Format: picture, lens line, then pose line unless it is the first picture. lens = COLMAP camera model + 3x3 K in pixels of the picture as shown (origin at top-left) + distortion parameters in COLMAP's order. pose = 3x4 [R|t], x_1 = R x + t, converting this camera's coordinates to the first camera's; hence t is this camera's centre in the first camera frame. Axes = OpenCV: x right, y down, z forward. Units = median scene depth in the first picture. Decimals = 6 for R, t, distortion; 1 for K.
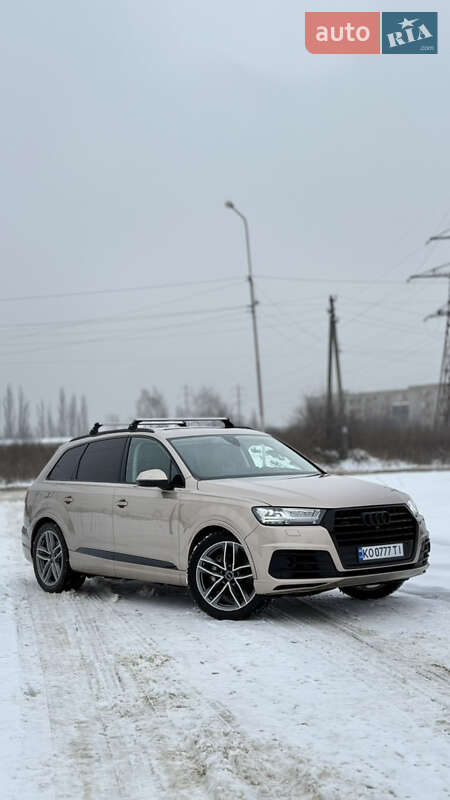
lens RADIAL K [[1124.5, 0, 253.9], [0, 1124.5, 426.1], [0, 0, 1]] dist [0.158584, -0.083542]
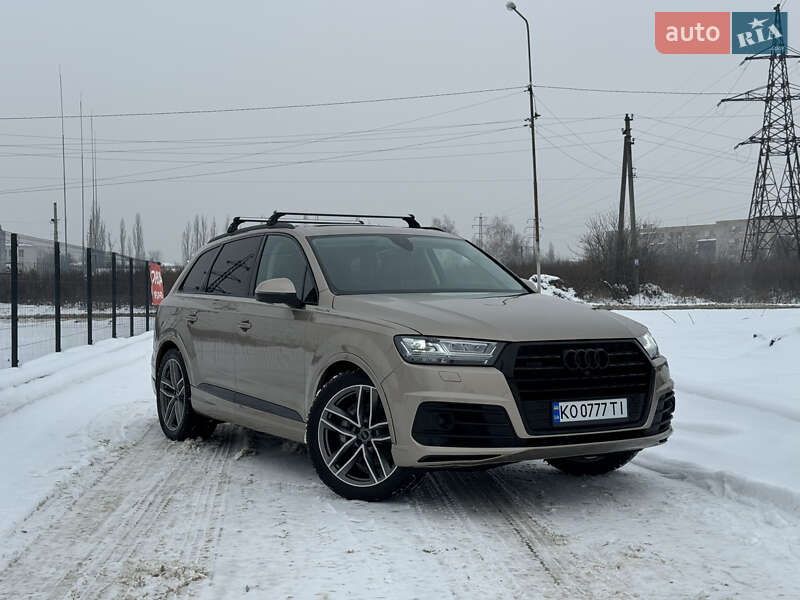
lens RADIAL K [[1128.3, 0, 414.3], [0, 1128.3, 319.3], [0, 0, 1]] dist [0.152190, -0.079176]
pose [[0.992175, 0.032839, -0.120457, 0.083656], [-0.026361, 0.998139, 0.054983, 0.023960], [0.122038, -0.051377, 0.991195, 0.320943]]
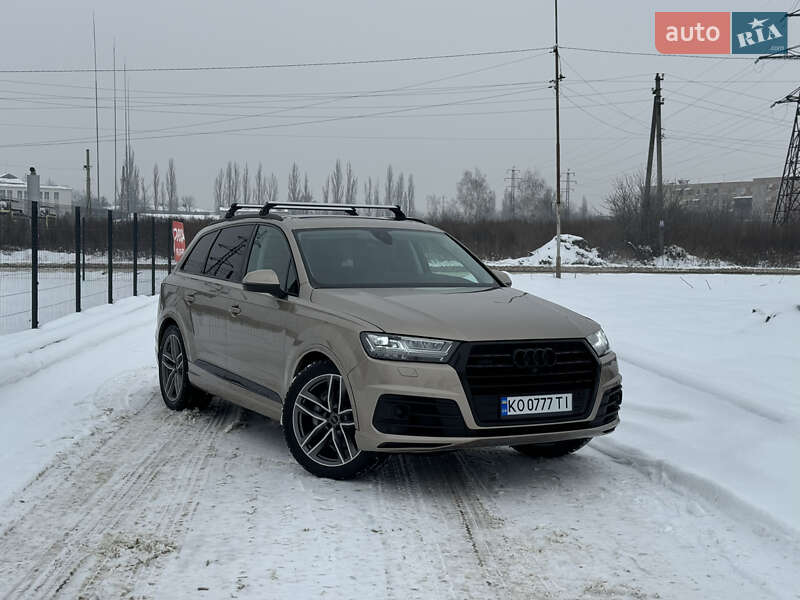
lens RADIAL K [[1128.3, 0, 414.3], [0, 1128.3, 319.3], [0, 0, 1]] dist [0.152190, -0.079176]
pose [[0.987328, 0.063562, -0.145409, 0.129047], [-0.049265, 0.993778, 0.099895, -0.009955], [0.150854, -0.091466, 0.984316, 0.268348]]
